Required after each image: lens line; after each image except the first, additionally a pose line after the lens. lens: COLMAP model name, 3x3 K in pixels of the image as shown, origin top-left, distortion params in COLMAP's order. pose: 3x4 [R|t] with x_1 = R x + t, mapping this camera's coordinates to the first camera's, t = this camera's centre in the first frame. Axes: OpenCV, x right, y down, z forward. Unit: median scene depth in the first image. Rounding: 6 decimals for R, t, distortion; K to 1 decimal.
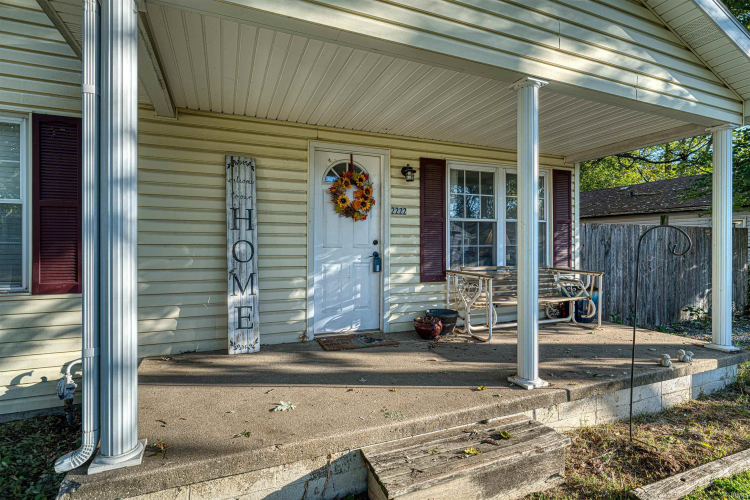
lens RADIAL K [[370.1, 0, 376.5], [0, 370.1, 247.9], [0, 0, 1]] dist [-0.008873, 0.004130]
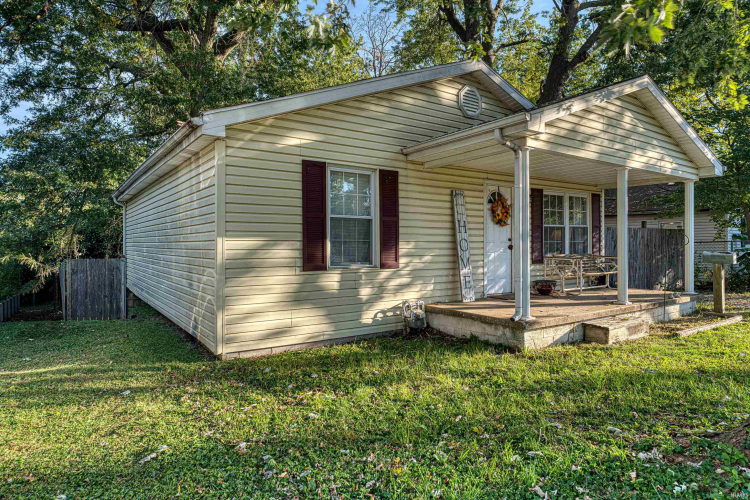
lens RADIAL K [[441.6, 0, 373.1], [0, 441.6, 250.2], [0, 0, 1]] dist [0.001441, -0.000261]
pose [[0.978740, -0.007376, 0.204975, -1.008064], [0.005536, 0.999939, 0.009550, 0.008890], [-0.205033, -0.008212, 0.978721, -0.805589]]
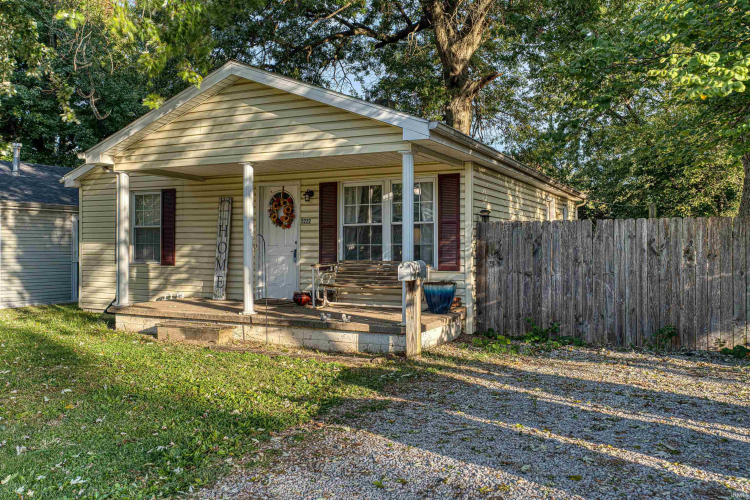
lens RADIAL K [[632.4, 0, 373.7], [0, 632.4, 248.5], [0, 0, 1]] dist [-0.009837, -0.001342]
pose [[0.654832, 0.001750, -0.755772, 2.171082], [-0.004383, 0.999989, -0.001481, 0.011649], [0.755761, 0.004282, 0.654833, -0.453515]]
